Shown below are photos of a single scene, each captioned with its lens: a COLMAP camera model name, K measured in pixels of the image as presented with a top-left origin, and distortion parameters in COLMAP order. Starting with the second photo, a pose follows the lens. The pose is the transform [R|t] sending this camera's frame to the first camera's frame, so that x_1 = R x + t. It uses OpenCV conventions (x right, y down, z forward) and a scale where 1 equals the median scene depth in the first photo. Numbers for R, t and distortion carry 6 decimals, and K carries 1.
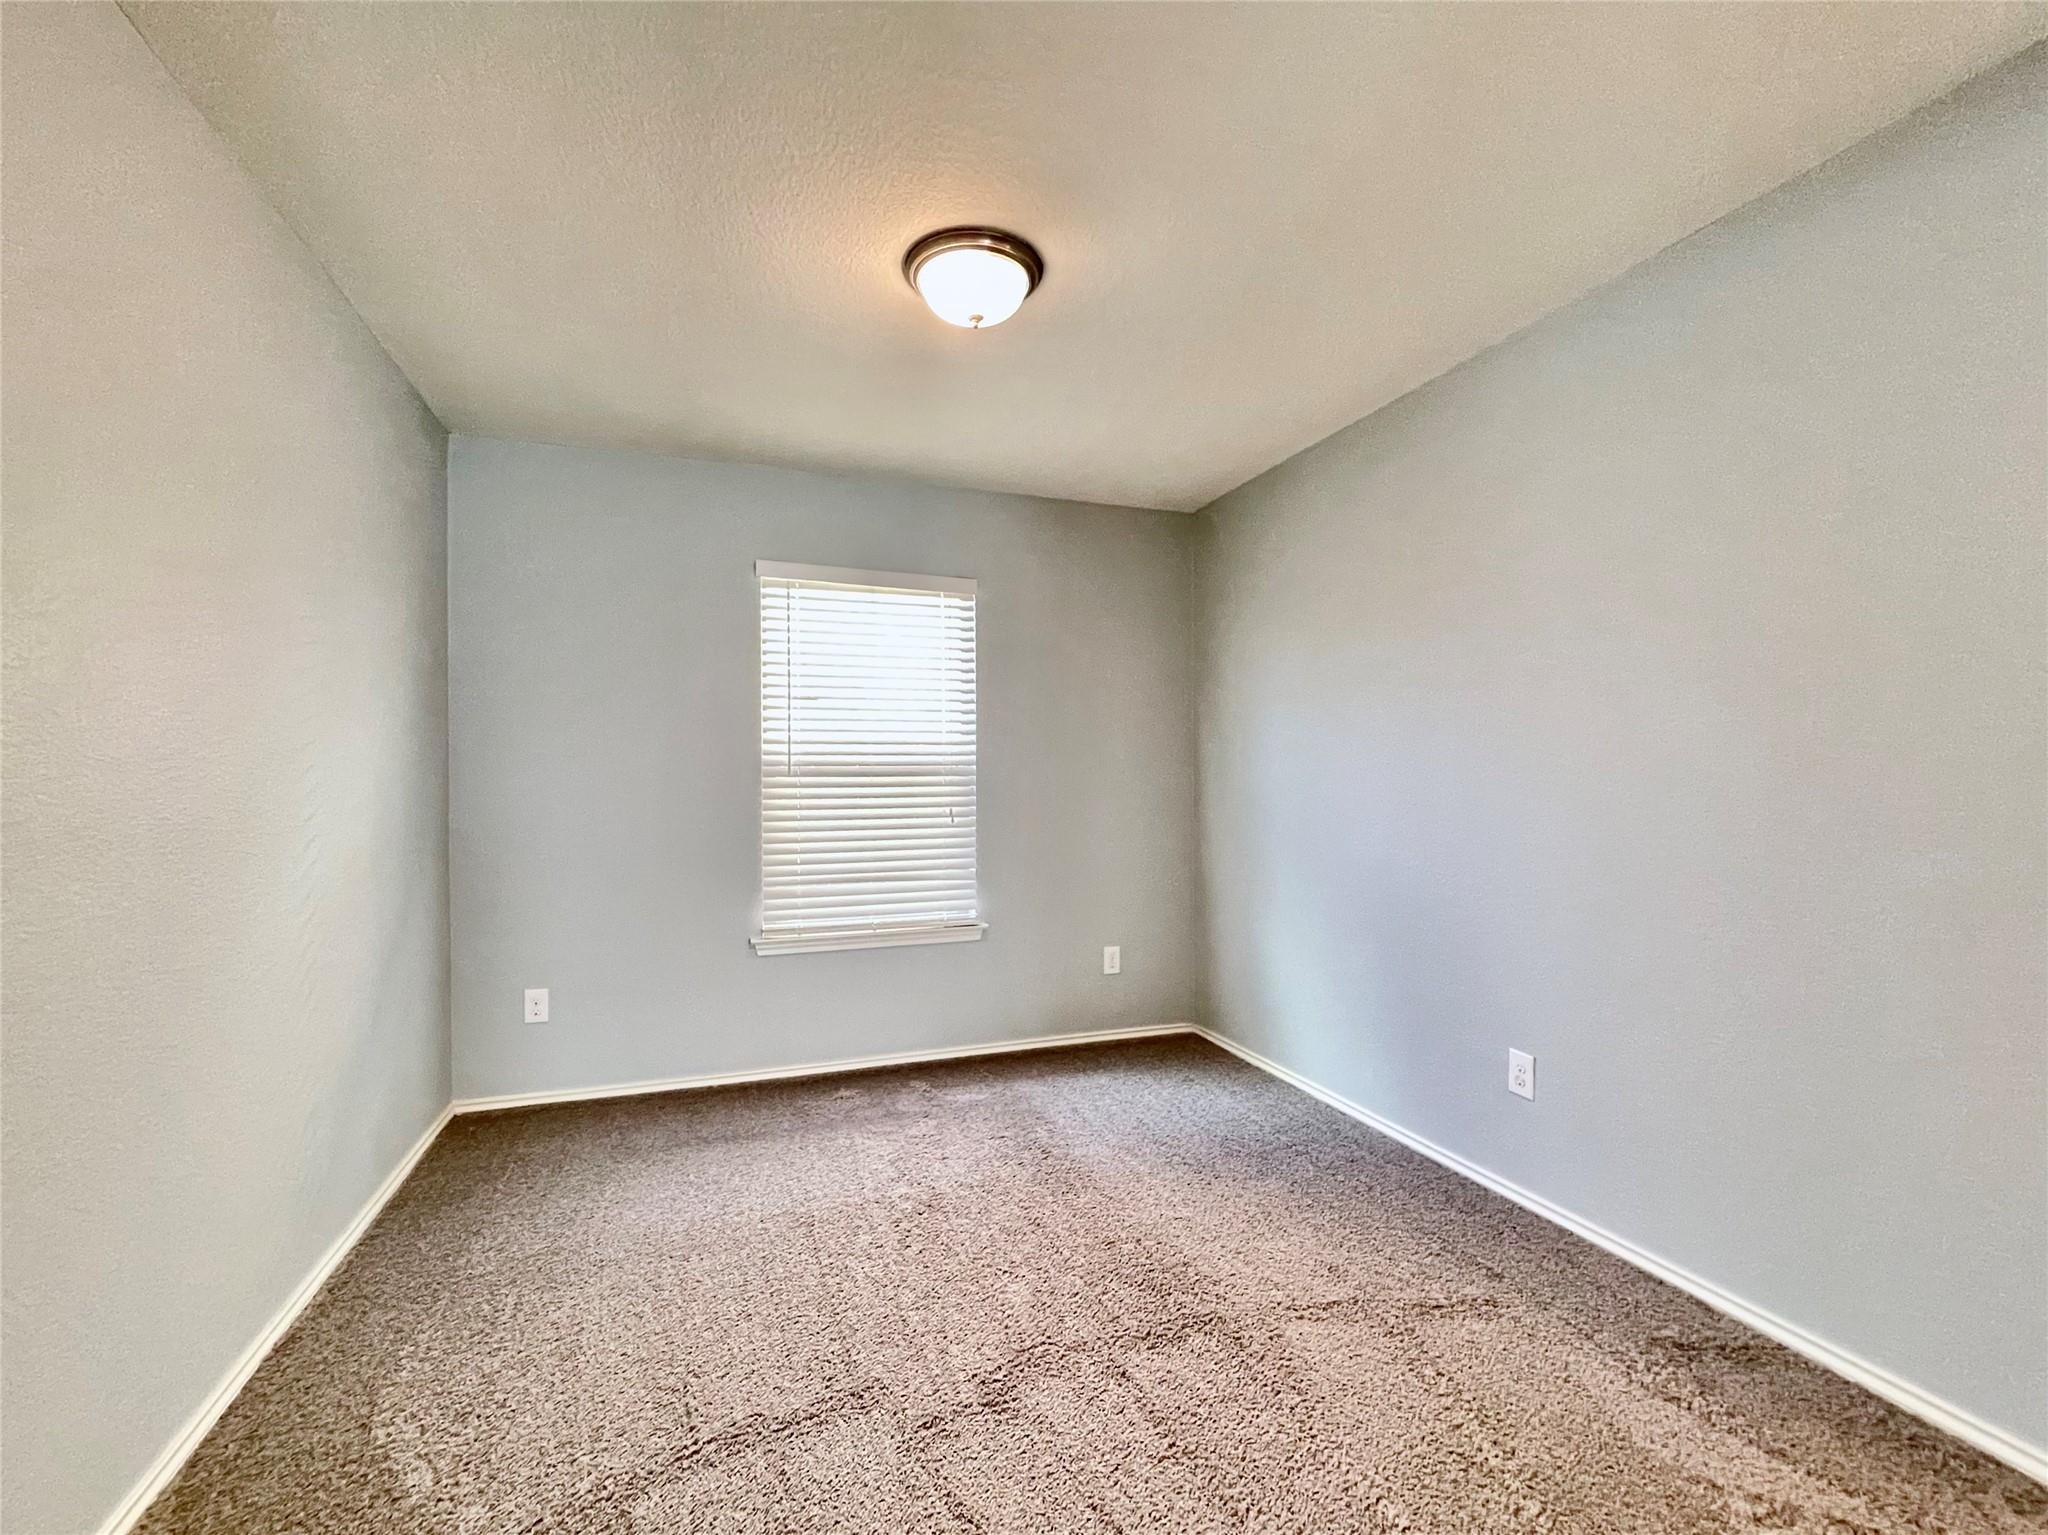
lens RADIAL K [[832.6, 0, 1019.5], [0, 832.6, 774.1], [0, 0, 1]] dist [-0.001025, -0.000052]
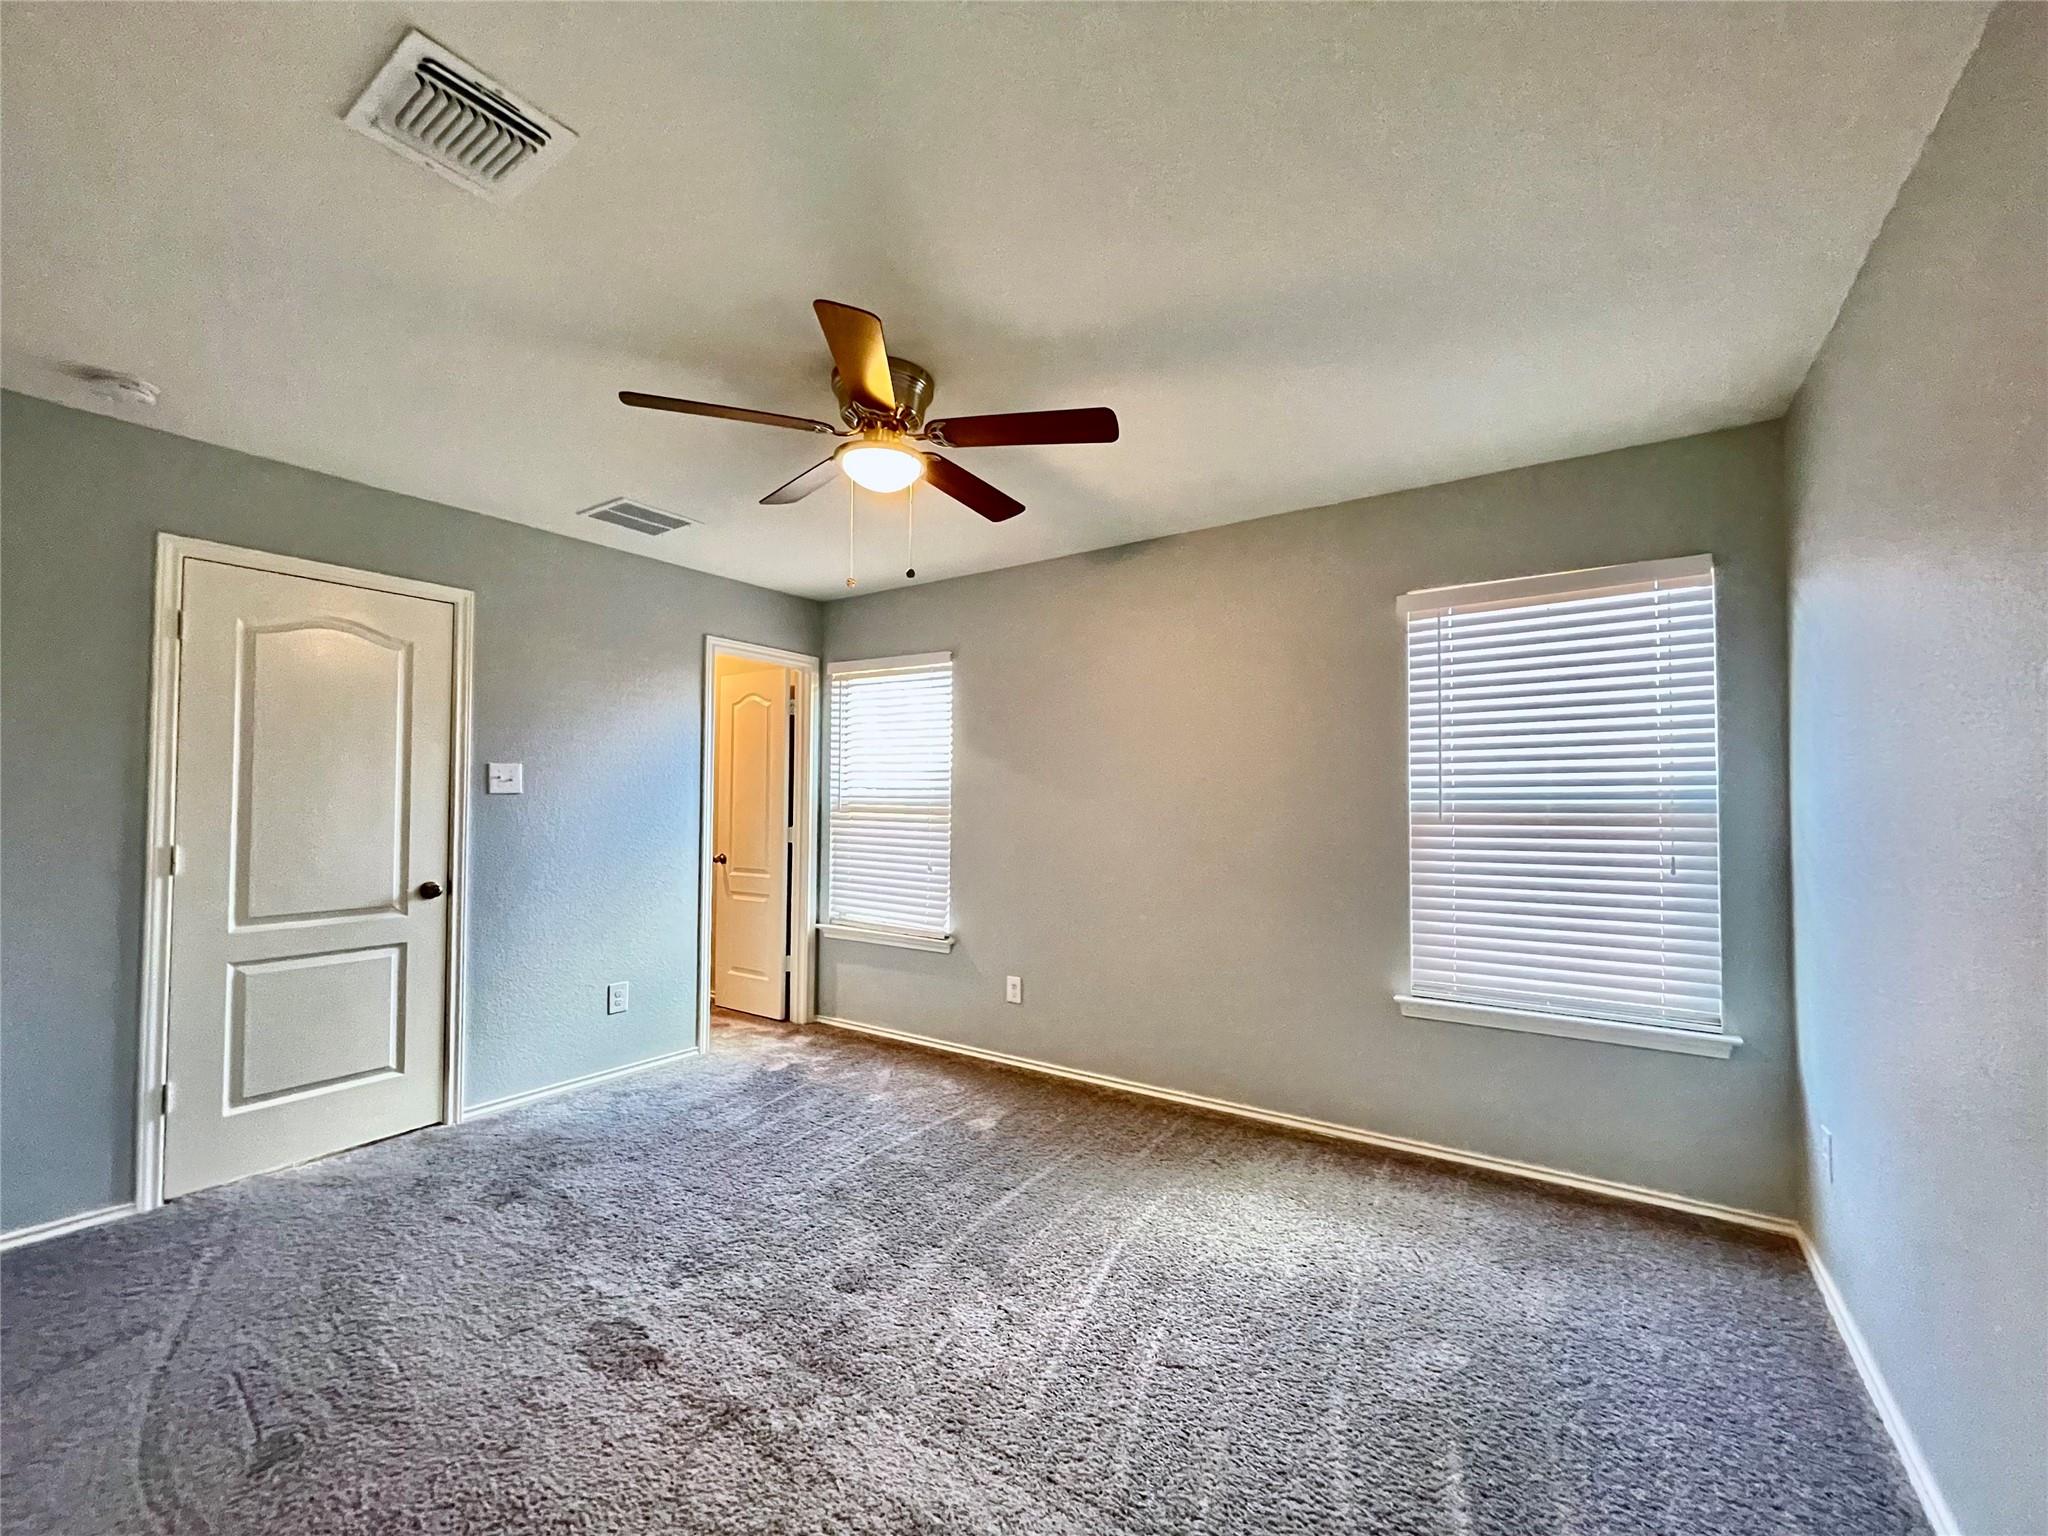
lens RADIAL K [[832.8, 0, 1022.2], [0, 832.8, 780.4], [0, 0, 1]] dist [-0.000722, 0.000186]
pose [[0.591853, -0.035525, -0.805263, 0.396383], [-0.010507, 0.998603, -0.051777, 0.009613], [0.805978, 0.039105, 0.590653, 0.169748]]
